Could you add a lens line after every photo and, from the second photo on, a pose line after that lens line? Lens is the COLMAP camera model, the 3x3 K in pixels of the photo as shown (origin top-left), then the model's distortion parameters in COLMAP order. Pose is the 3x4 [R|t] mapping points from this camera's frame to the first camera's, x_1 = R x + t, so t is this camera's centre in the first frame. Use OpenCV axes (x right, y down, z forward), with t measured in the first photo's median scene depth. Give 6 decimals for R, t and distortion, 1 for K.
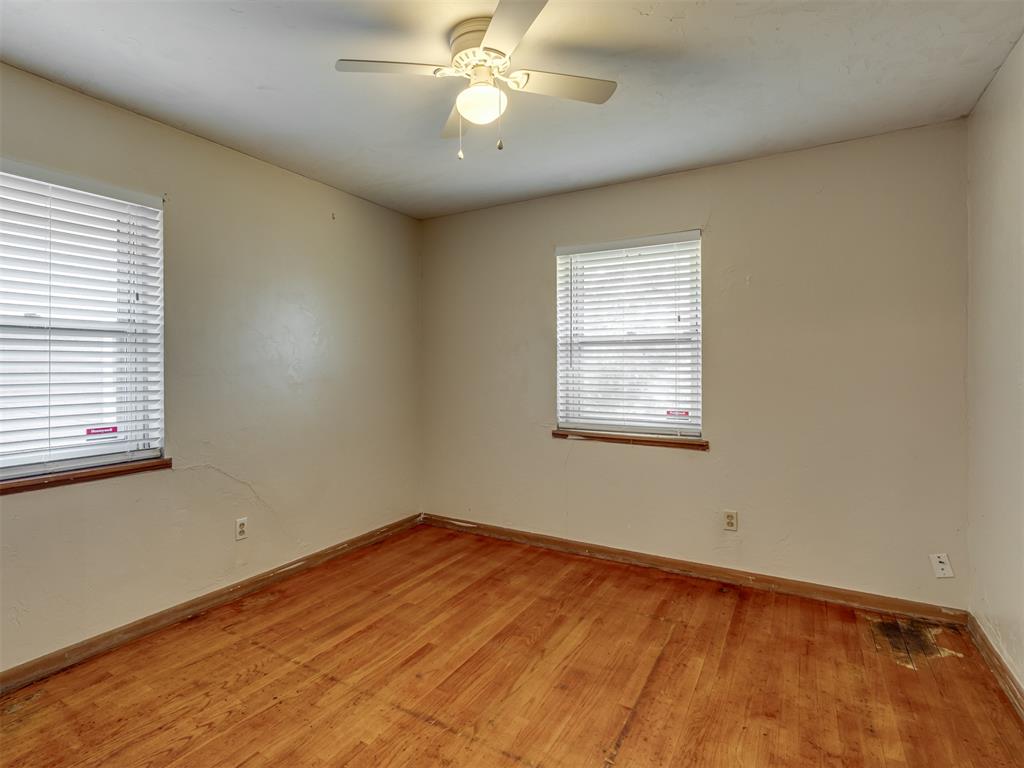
lens RADIAL K [[517.2, 0, 502.6], [0, 517.2, 380.6], [0, 0, 1]] dist [-0.009193, 0.001174]
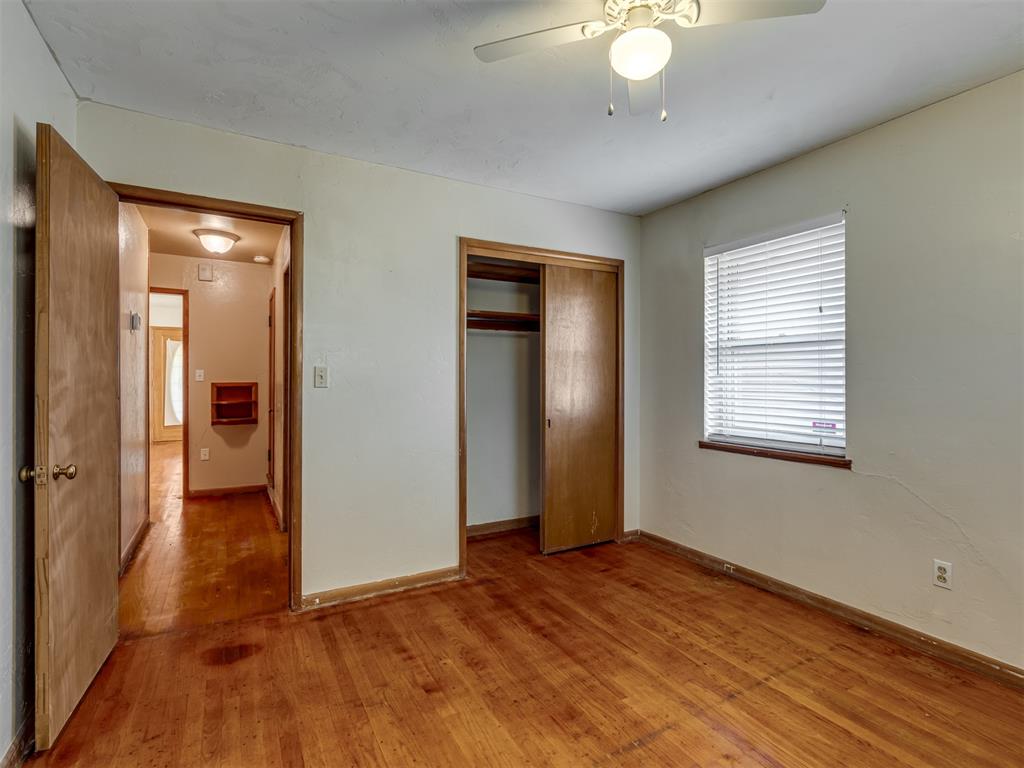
lens RADIAL K [[517.2, 0, 502.6], [0, 517.2, 380.6], [0, 0, 1]] dist [-0.009193, 0.001174]
pose [[-0.527327, 0.008638, -0.849618, 0.630589], [-0.019614, 0.999558, 0.022336, -0.018038], [0.849436, 0.028443, -0.526925, 1.011185]]
